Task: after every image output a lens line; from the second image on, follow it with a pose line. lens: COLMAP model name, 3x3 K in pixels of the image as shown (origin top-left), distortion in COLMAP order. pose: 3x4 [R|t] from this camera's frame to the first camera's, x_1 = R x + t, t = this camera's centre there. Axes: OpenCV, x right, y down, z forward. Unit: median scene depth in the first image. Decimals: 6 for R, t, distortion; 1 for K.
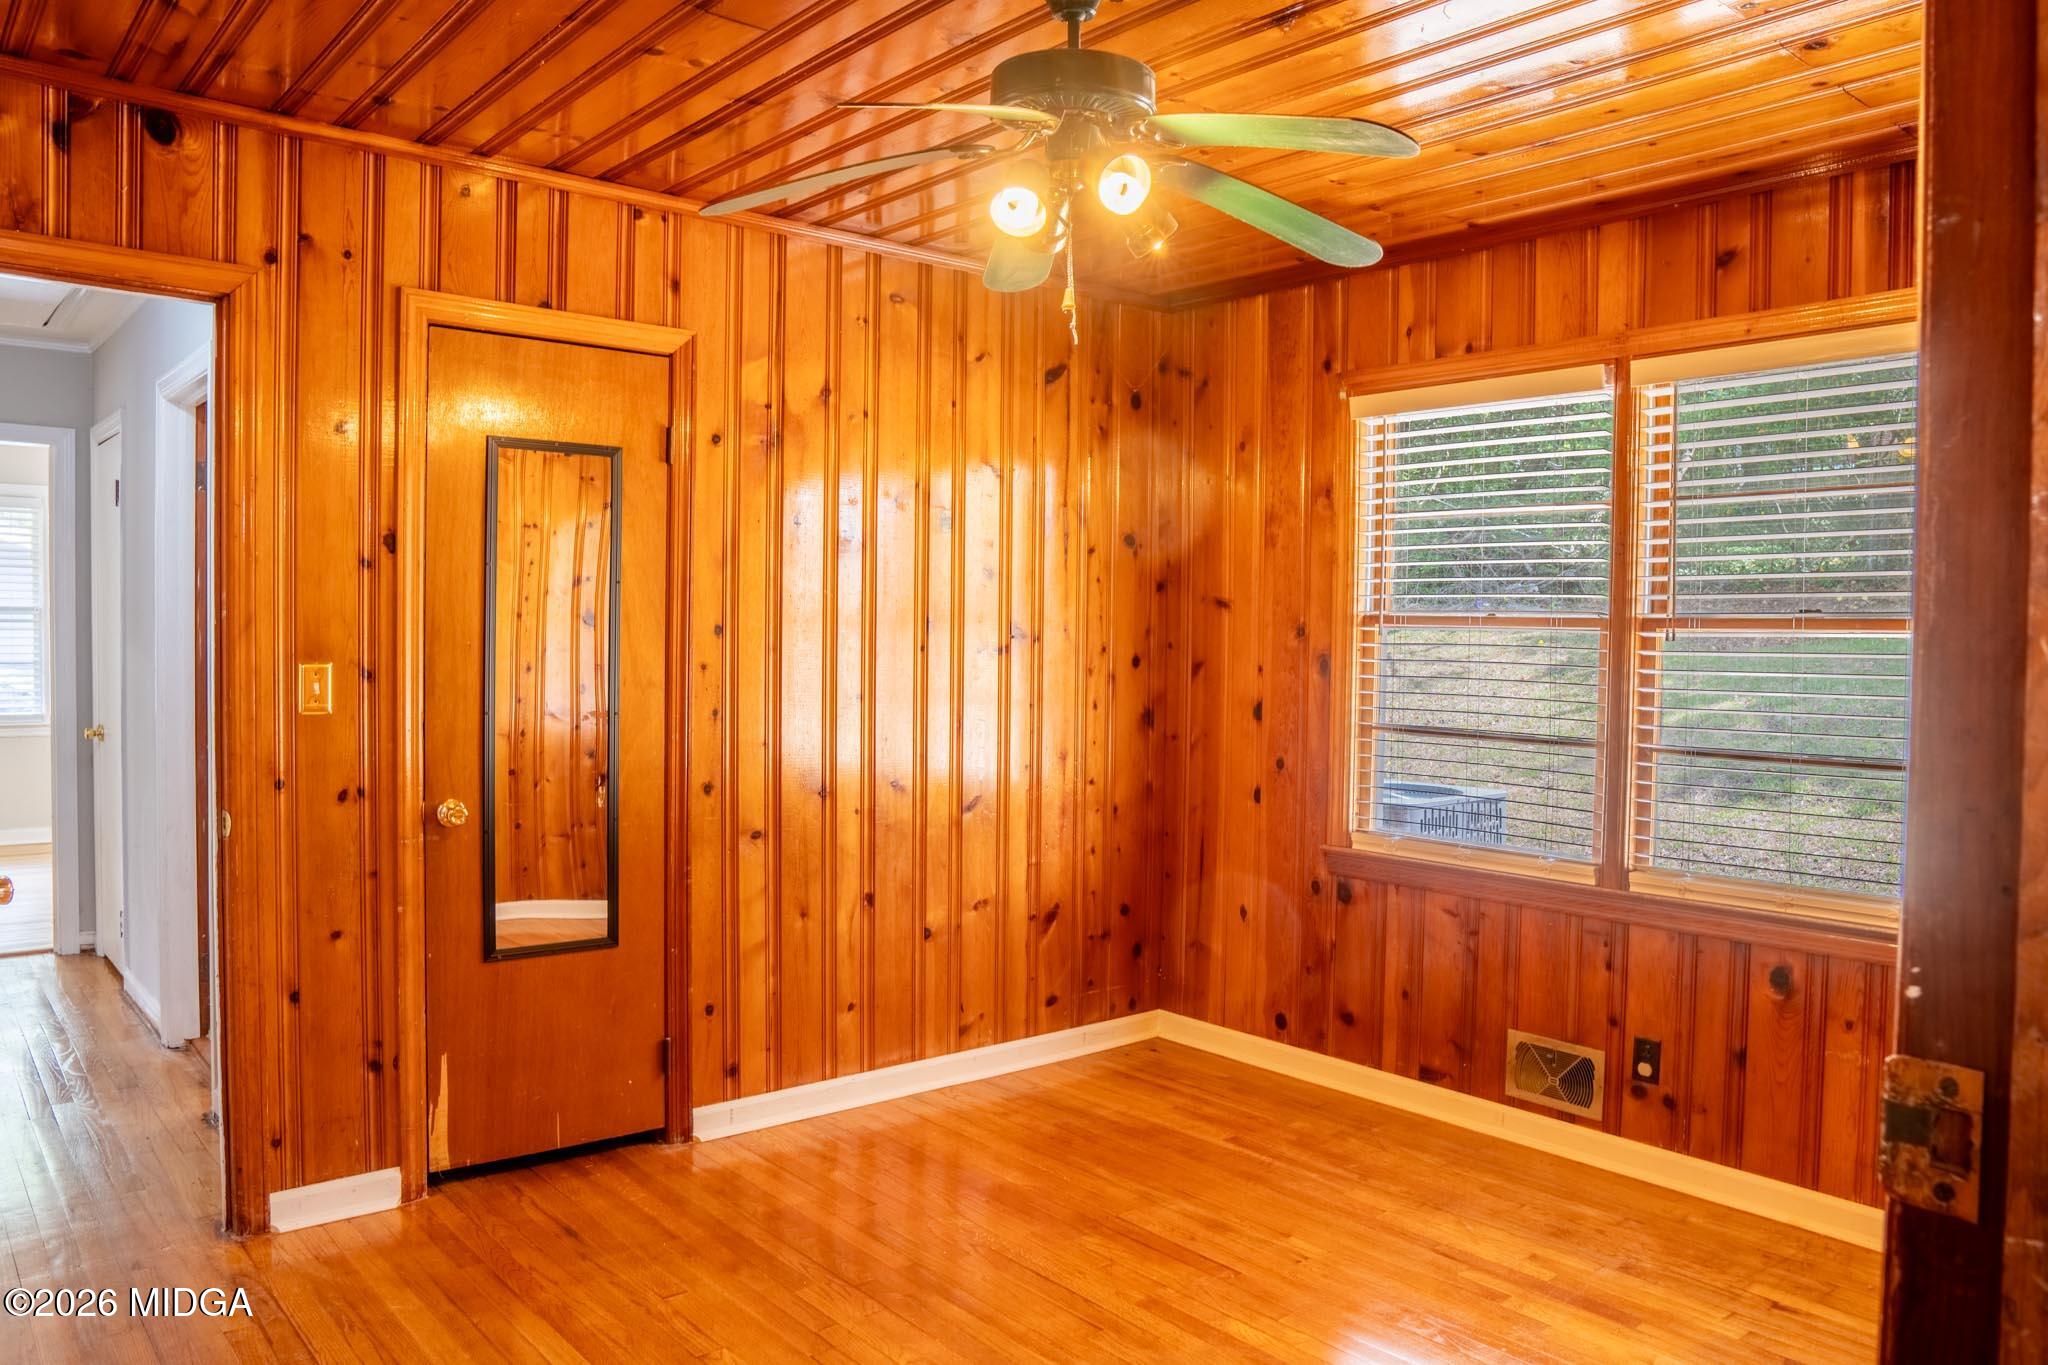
lens RADIAL K [[1453.4, 0, 1006.7], [0, 1453.4, 682.8], [0, 0, 1]] dist [-0.104424, 0.067119]
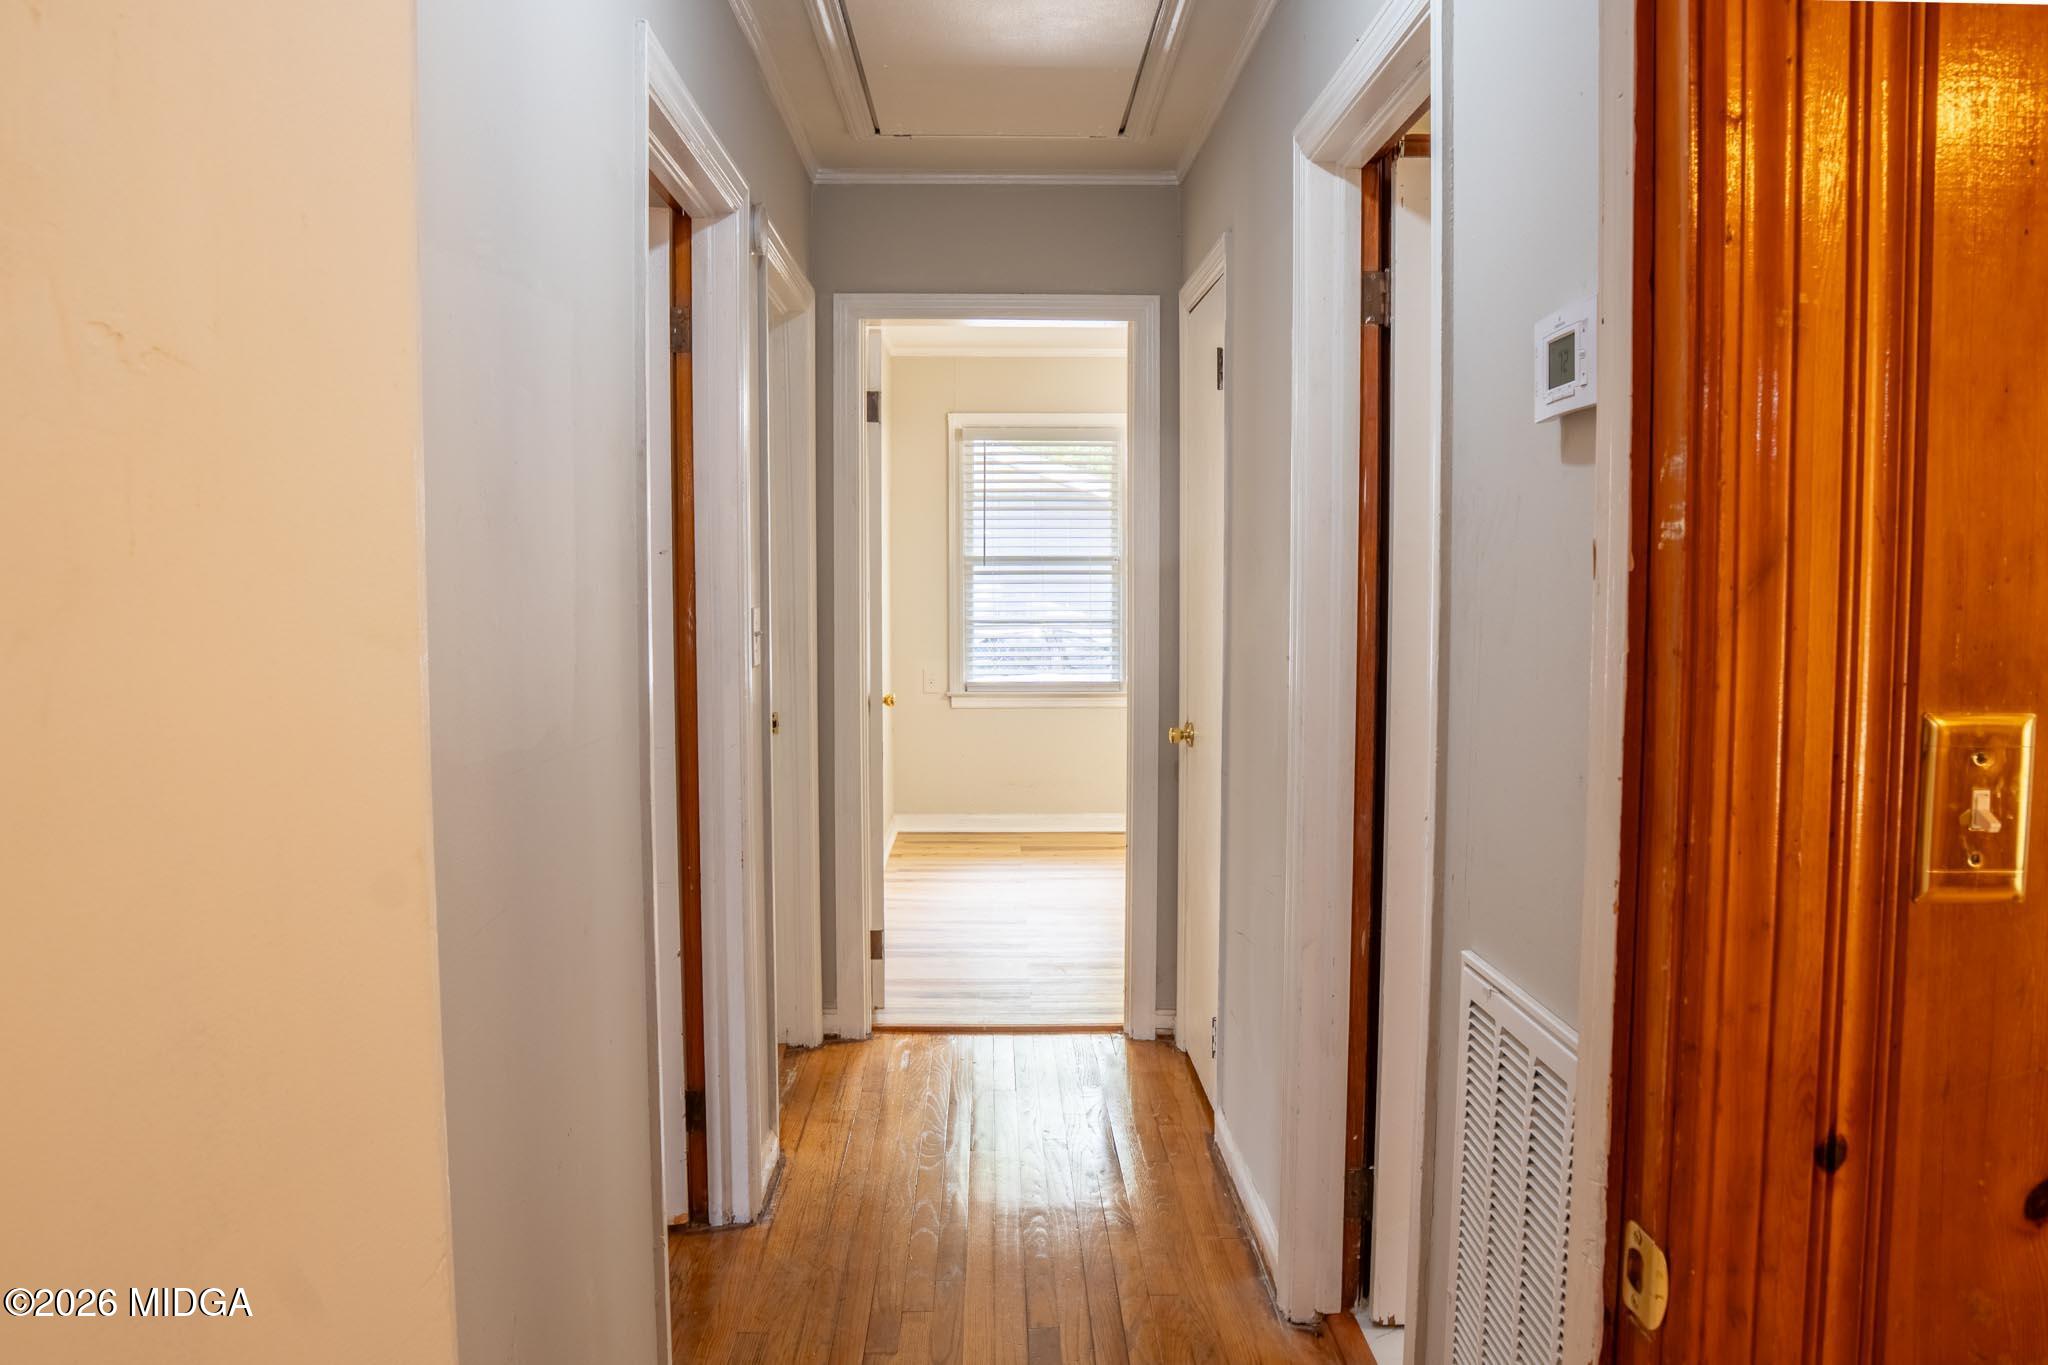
lens RADIAL K [[1453.4, 0, 1006.7], [0, 1453.4, 682.8], [0, 0, 1]] dist [-0.104424, 0.067119]
pose [[0.775968, 0.032329, -0.629943, -0.288772], [-0.009550, 0.999173, 0.039514, -0.017690], [0.630700, -0.024645, 0.775635, 0.426301]]
